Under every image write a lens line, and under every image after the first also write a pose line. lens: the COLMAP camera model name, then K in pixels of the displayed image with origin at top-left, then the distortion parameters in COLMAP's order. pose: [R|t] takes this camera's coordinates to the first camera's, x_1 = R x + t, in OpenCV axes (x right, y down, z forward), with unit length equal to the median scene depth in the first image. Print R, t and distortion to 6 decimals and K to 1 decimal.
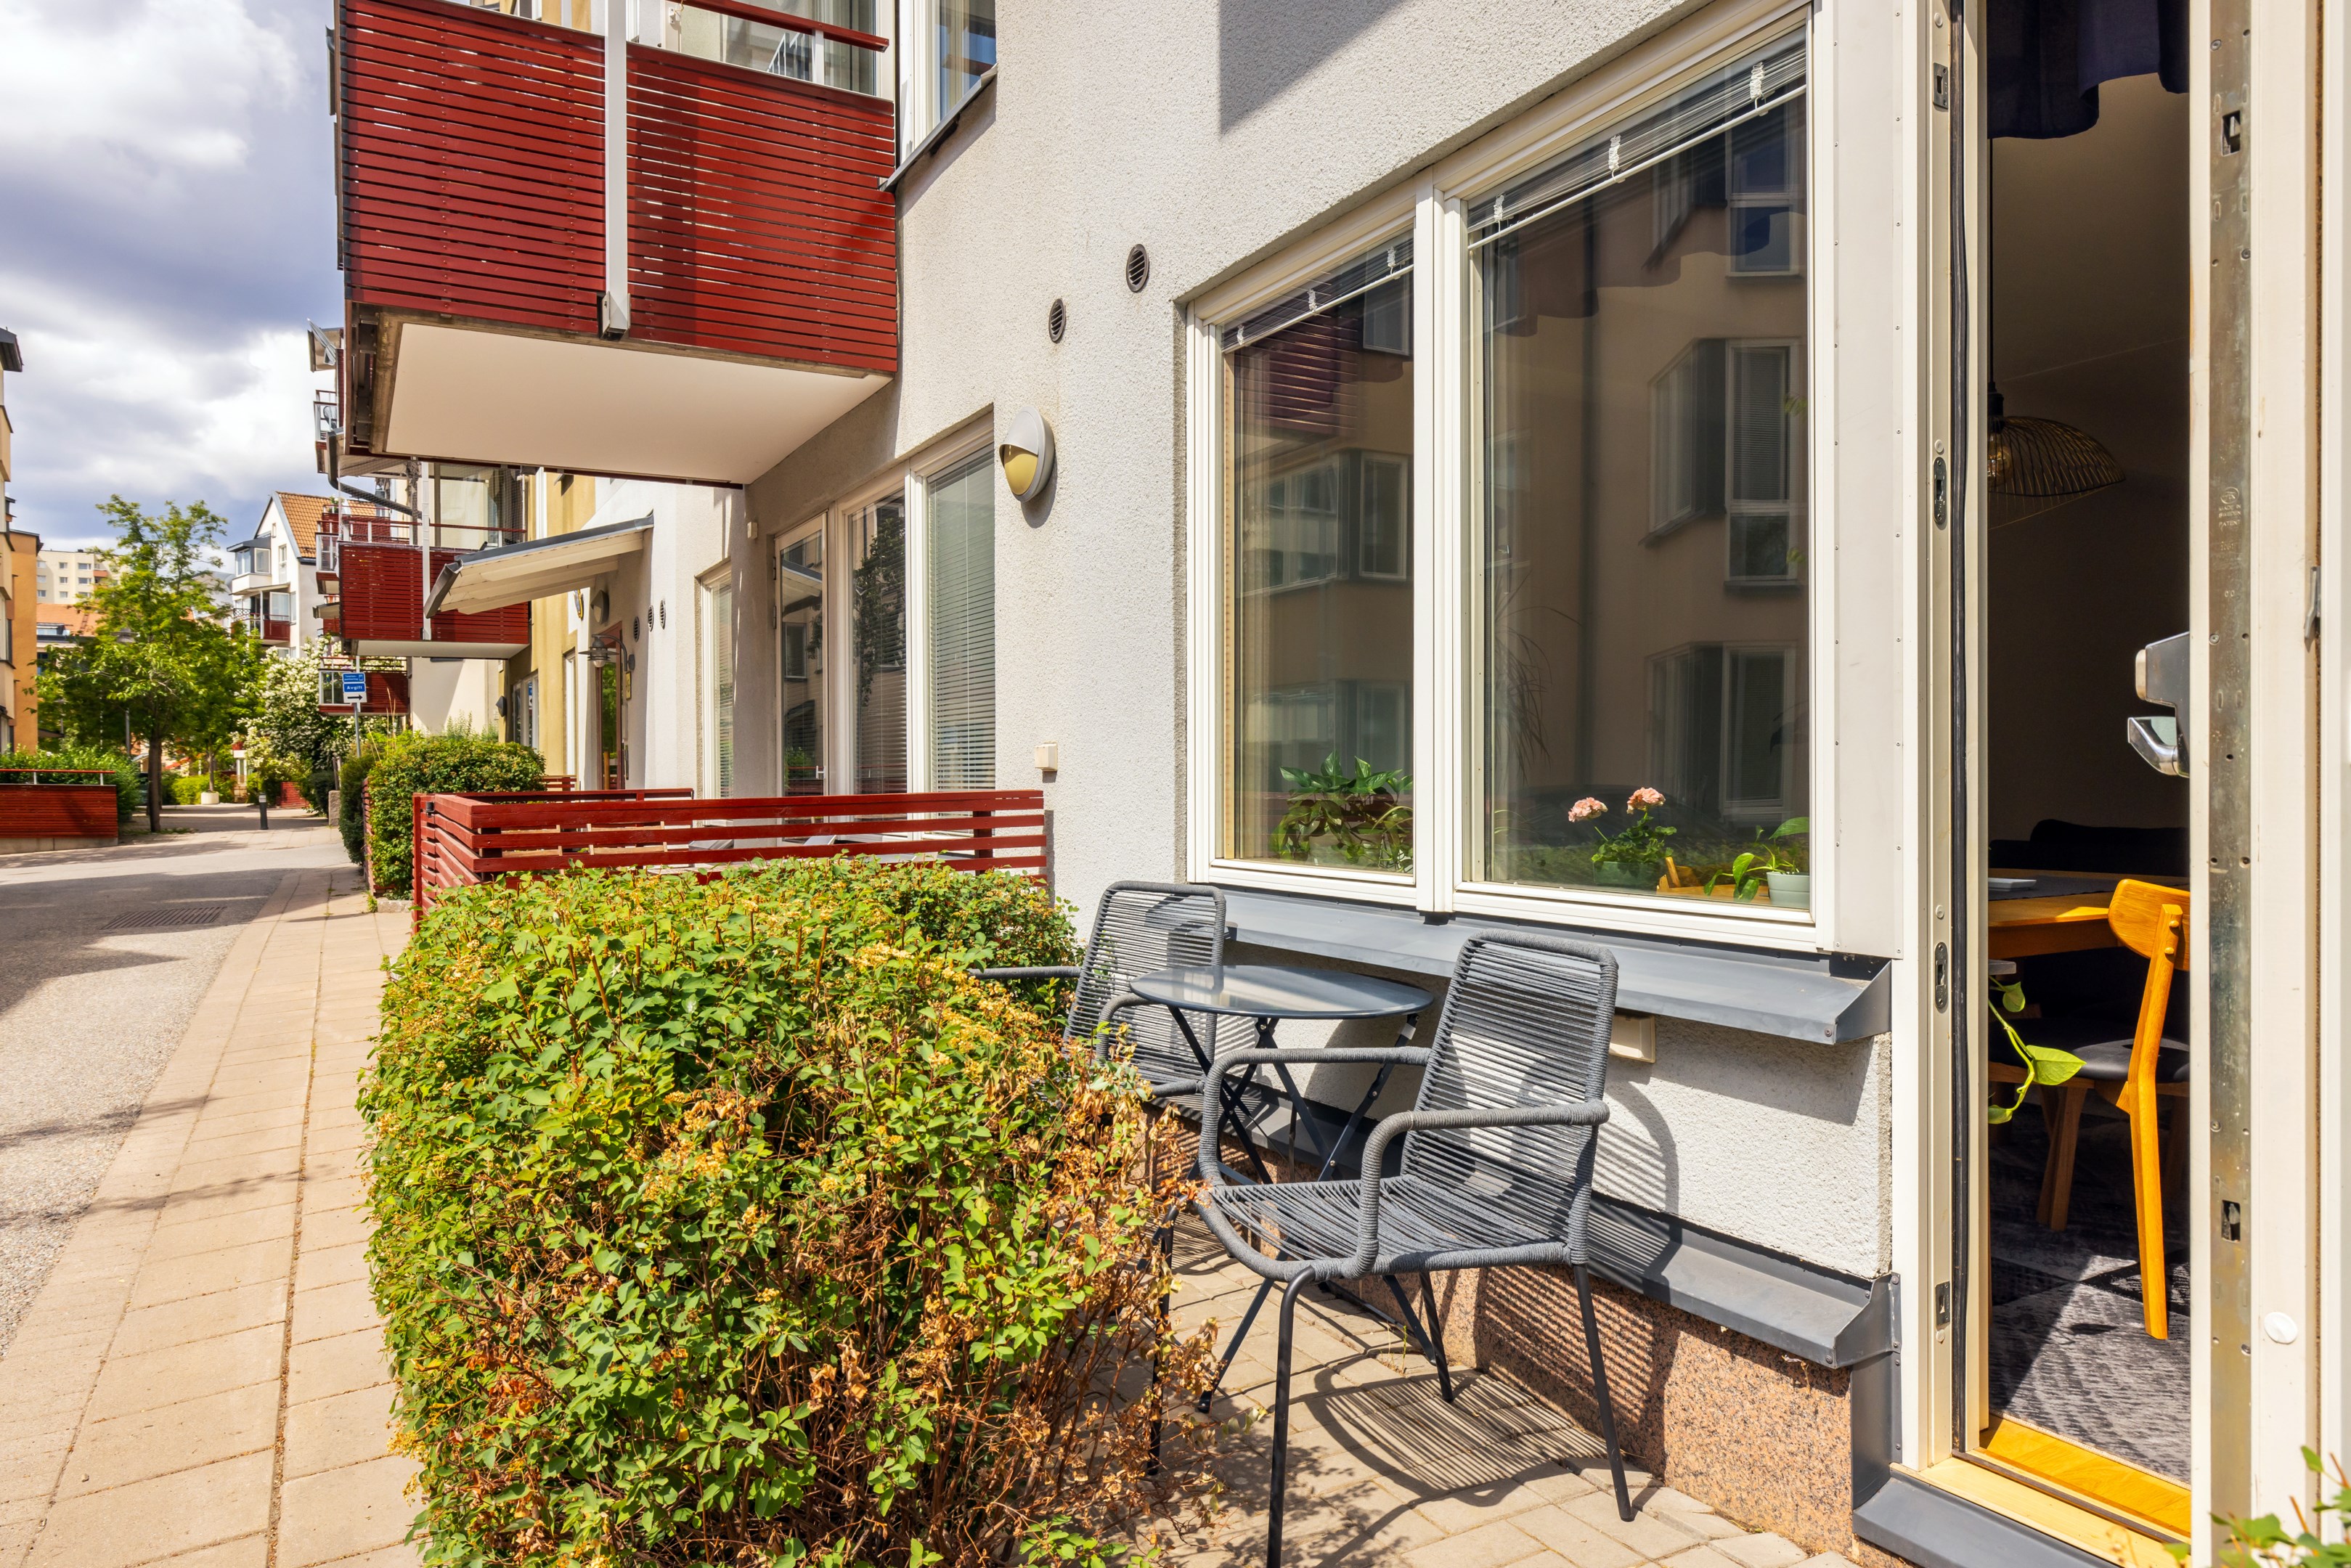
lens RADIAL K [[1476.5, 0, 1154.3], [0, 1476.5, 791.0], [0, 0, 1]] dist [-0.002701, -0.000333]
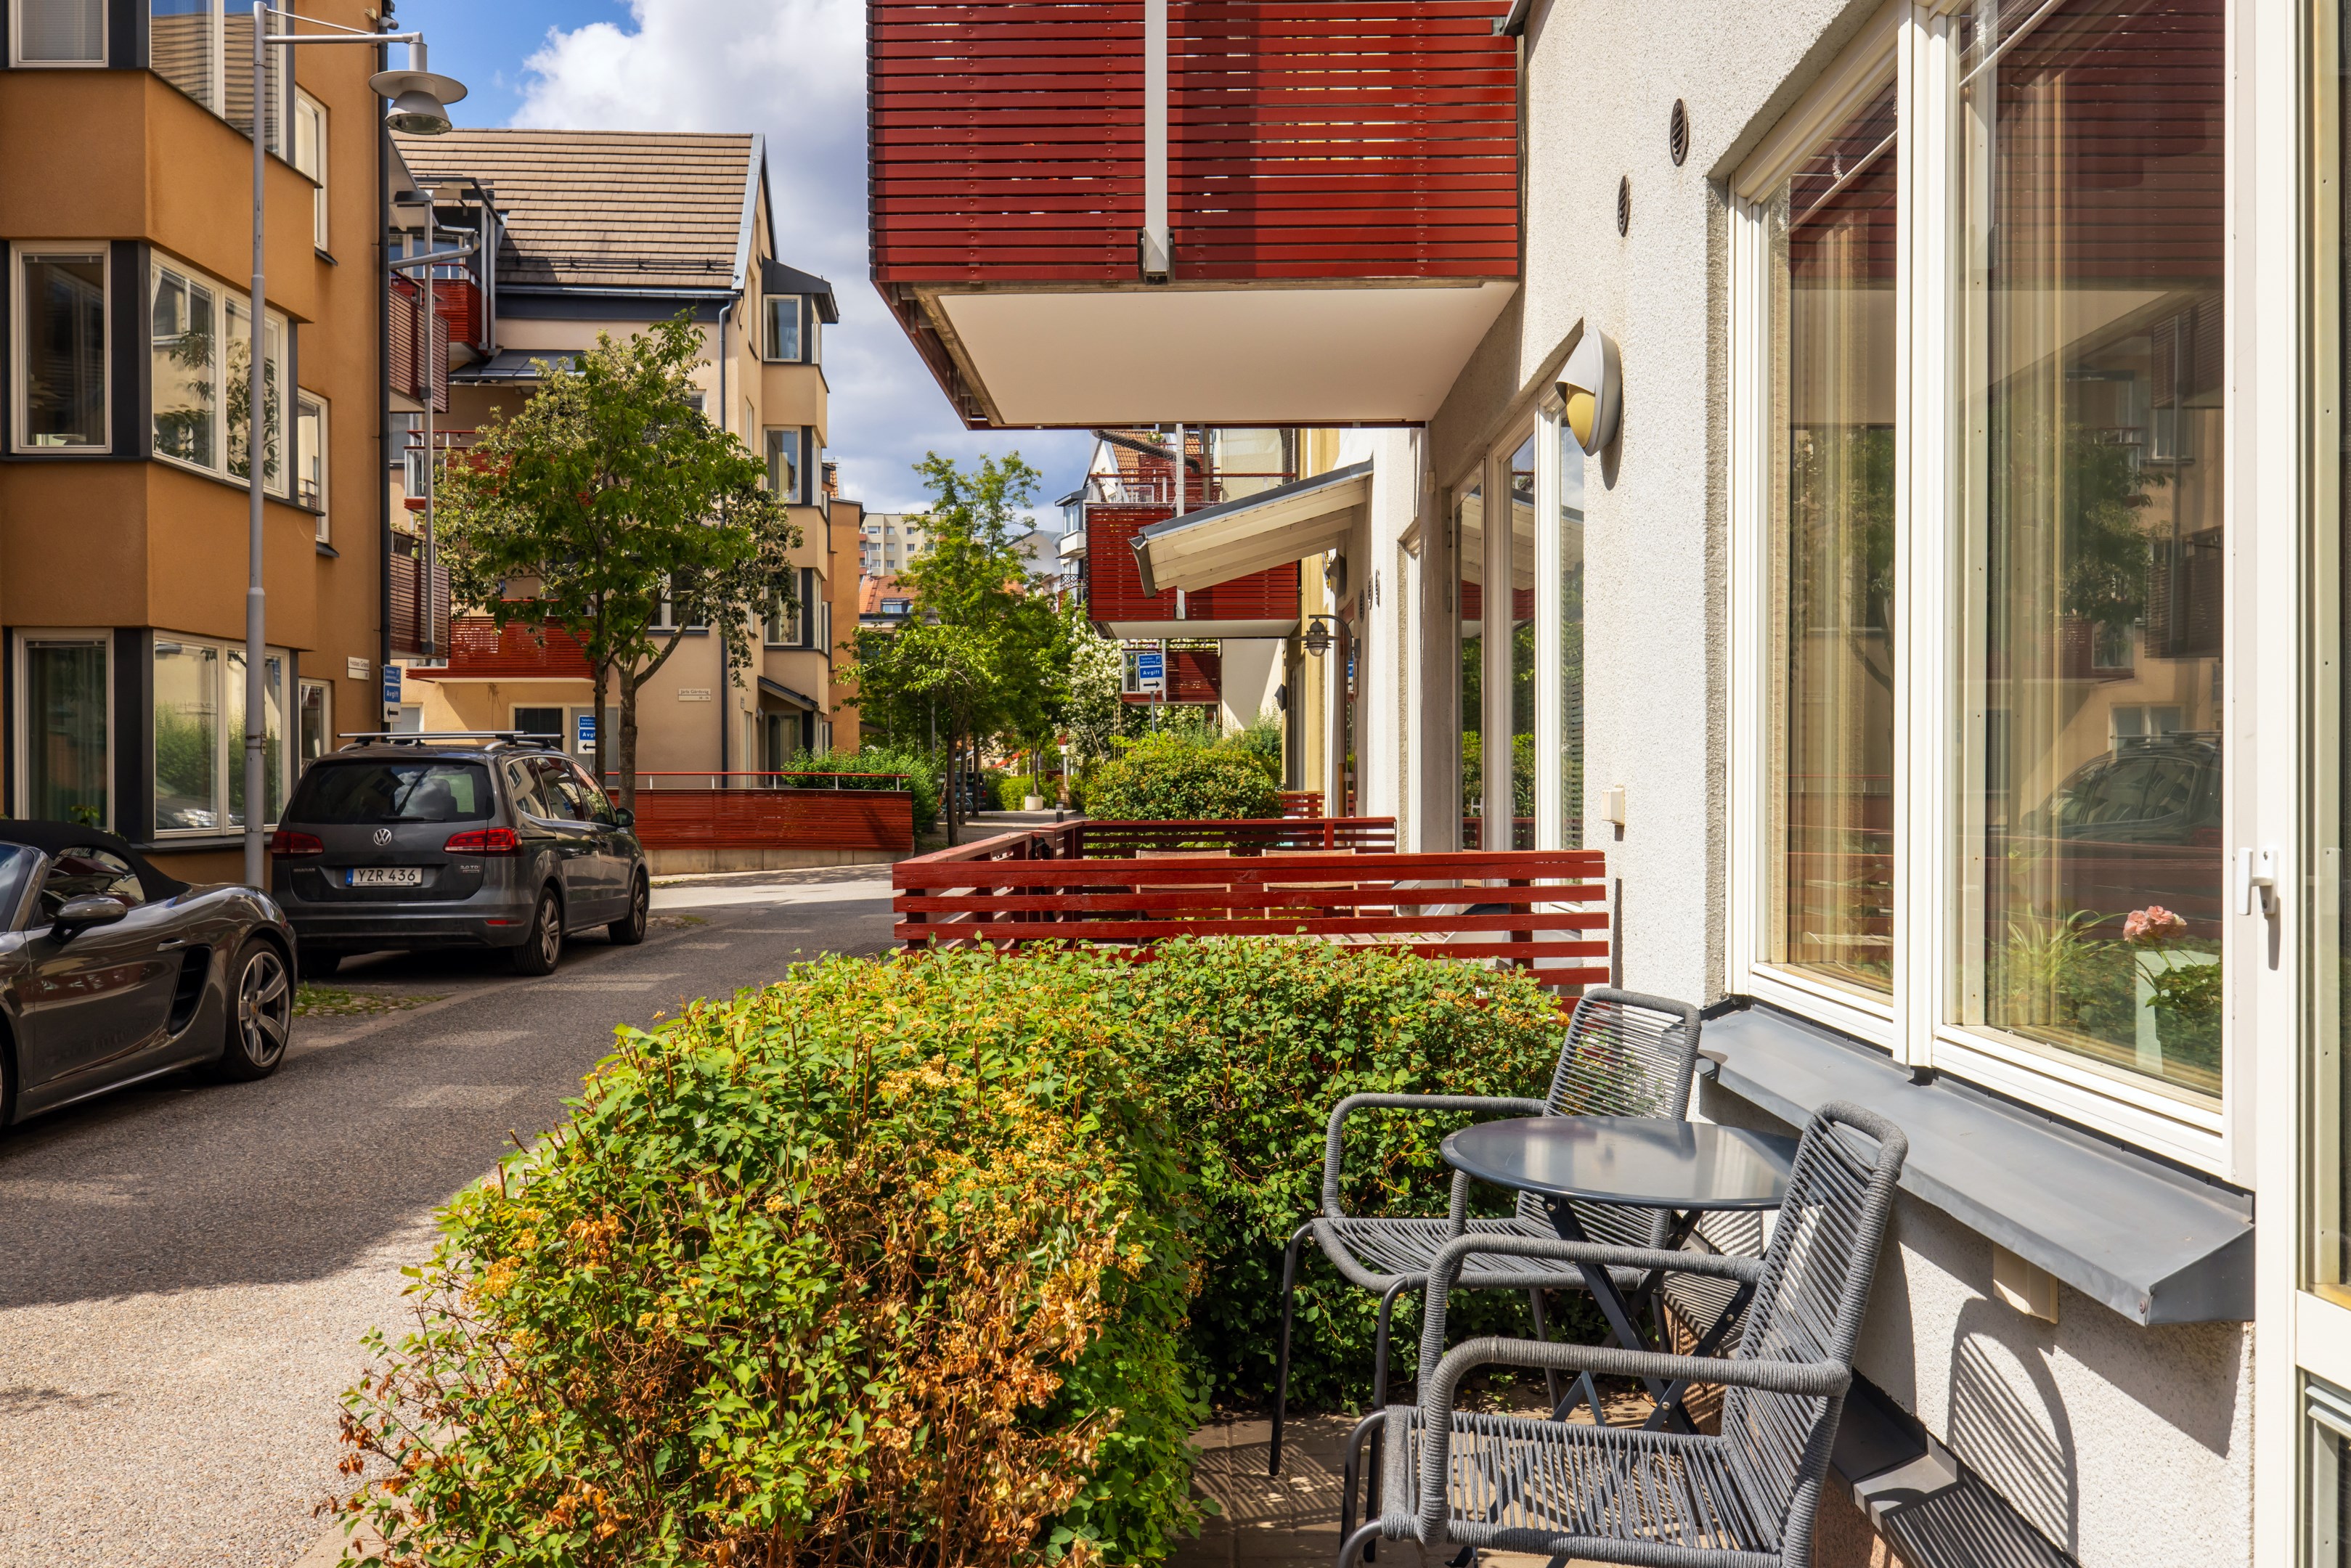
lens RADIAL K [[2109.8, 0, 1143.6], [0, 2109.8, 787.1], [0, 0, 1]] dist [0.000001, 0.008978]
pose [[0.863453, 0.004314, -0.504411, 0.203760], [-0.006382, 0.999977, -0.002373, -0.022958], [0.504389, 0.005268, 0.863461, -0.011689]]
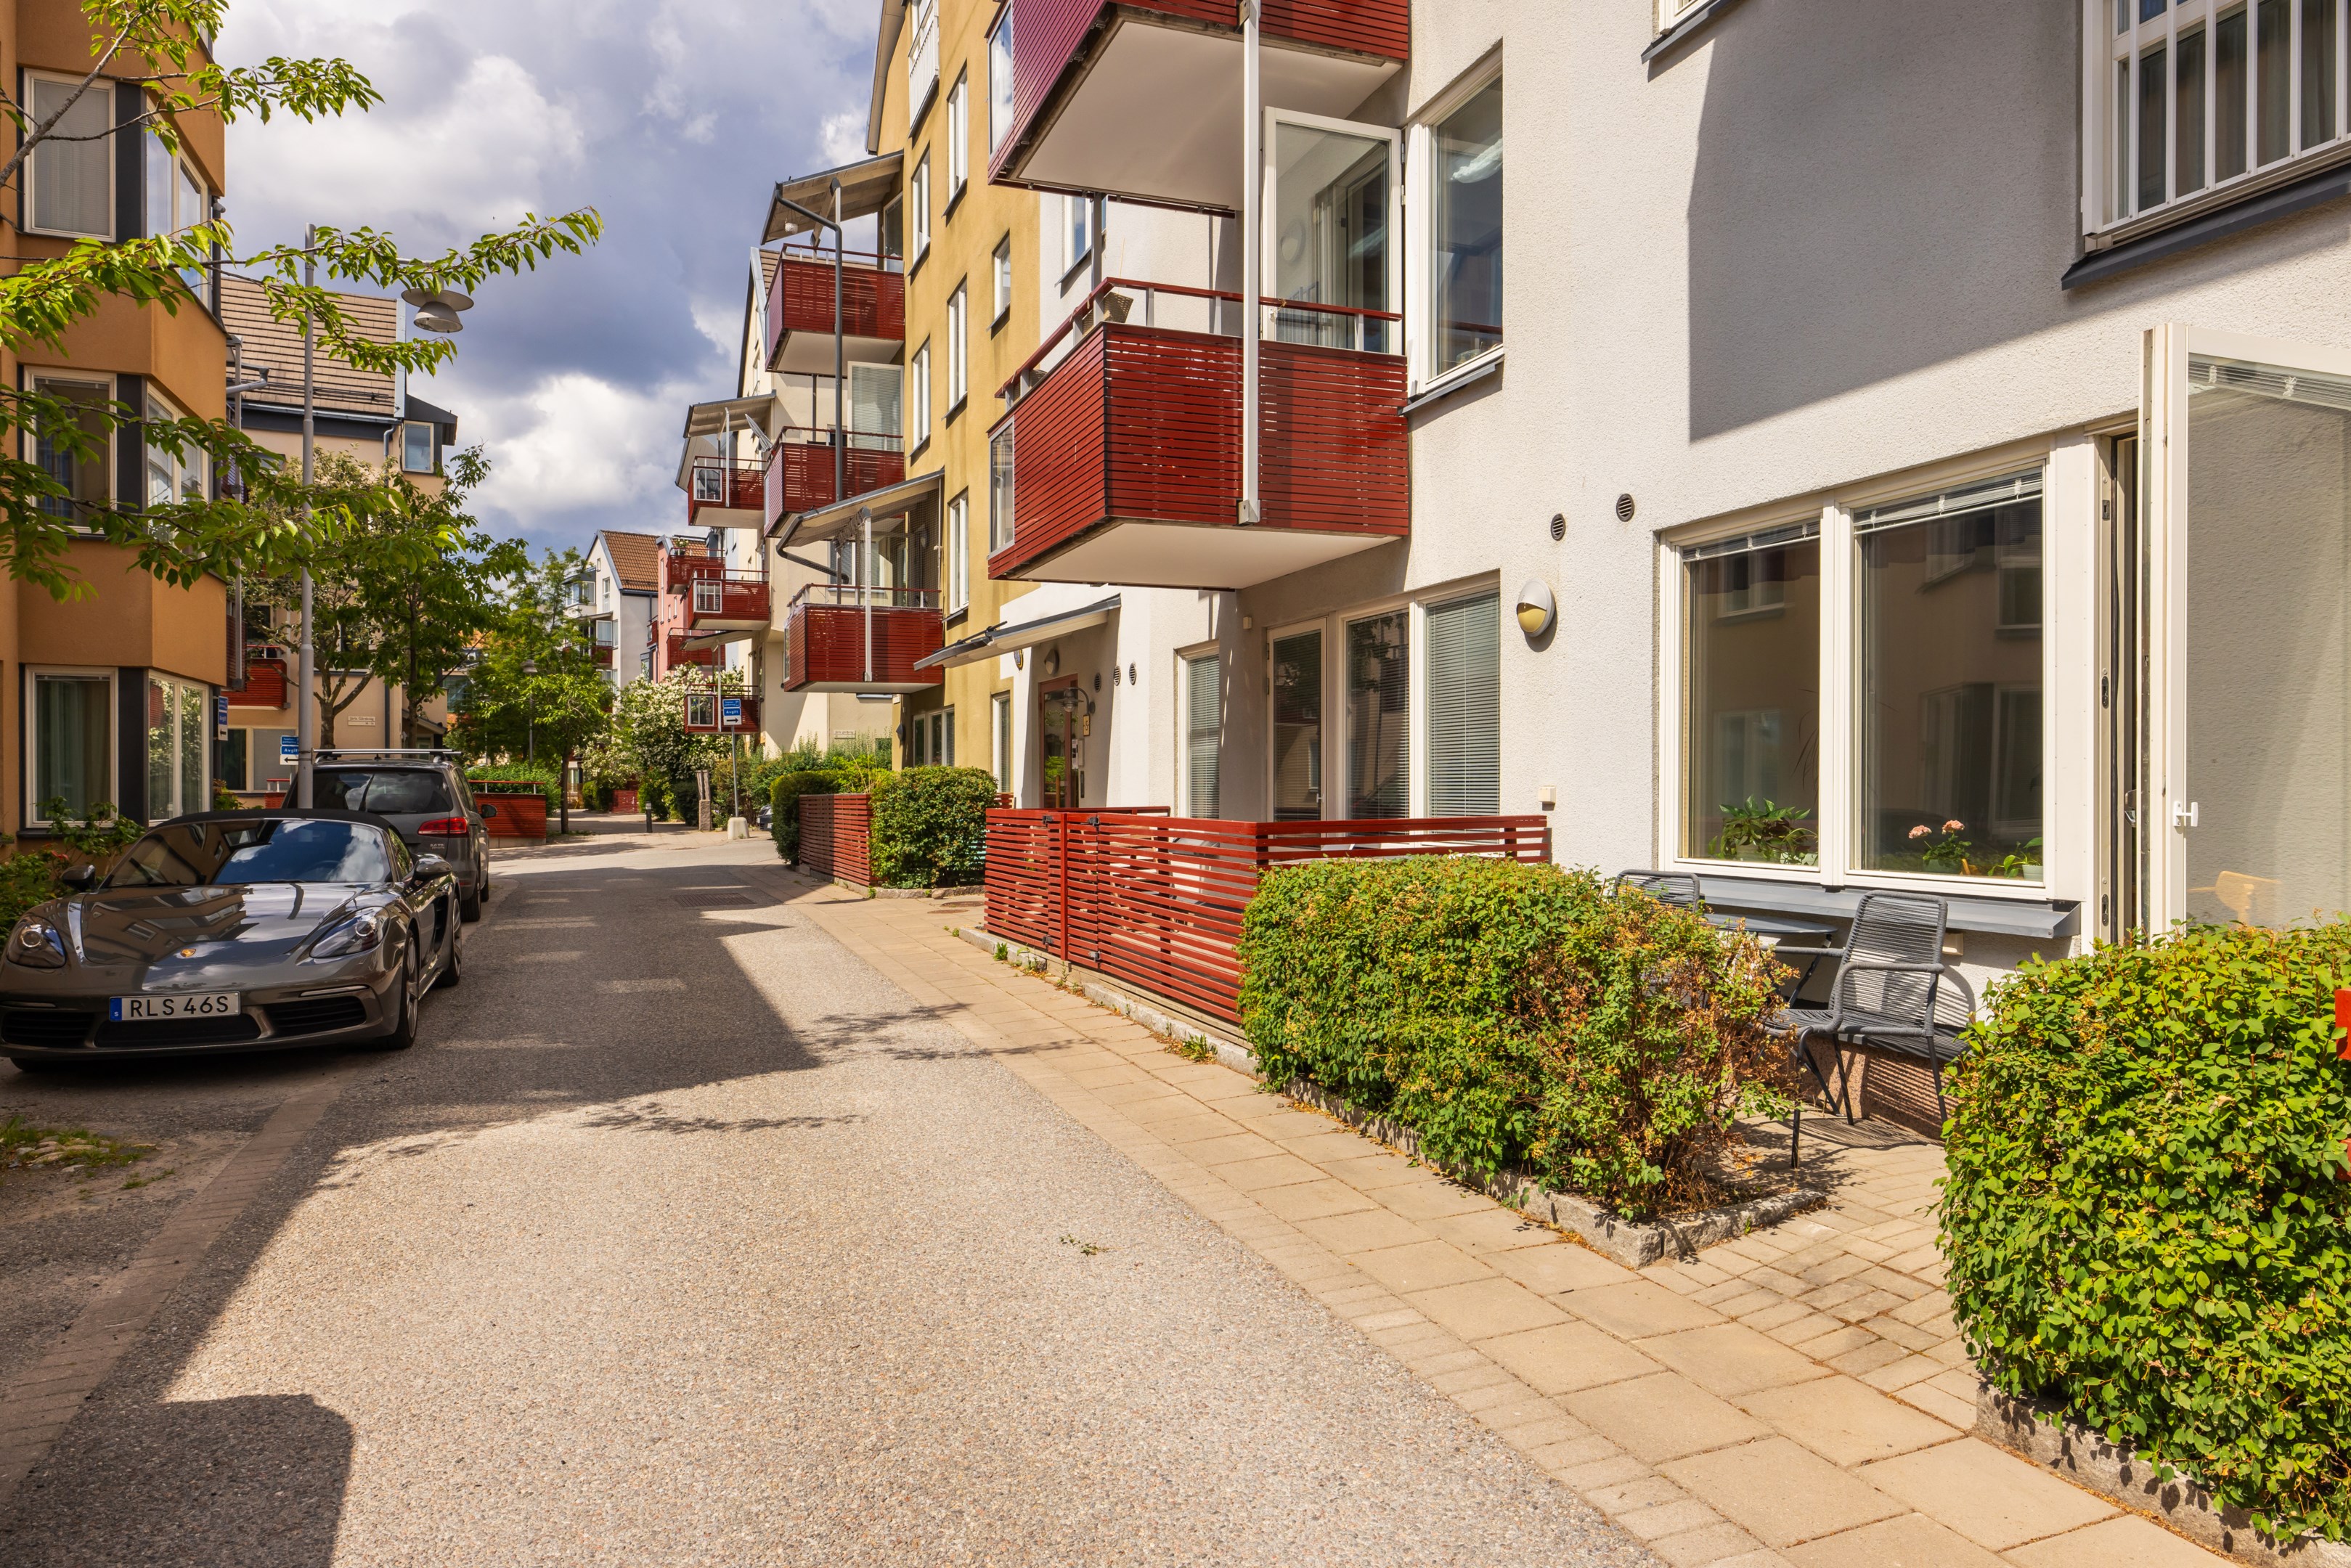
lens RADIAL K [[1473.7, 0, 1142.3], [0, 1473.7, 793.7], [0, 0, 1]] dist [-0.005201, 0.001824]
pose [[0.987963, 0.006054, -0.154571, -0.212185], [-0.006851, 0.999966, -0.004621, -0.011085], [0.154538, 0.005624, 0.987971, -0.537916]]
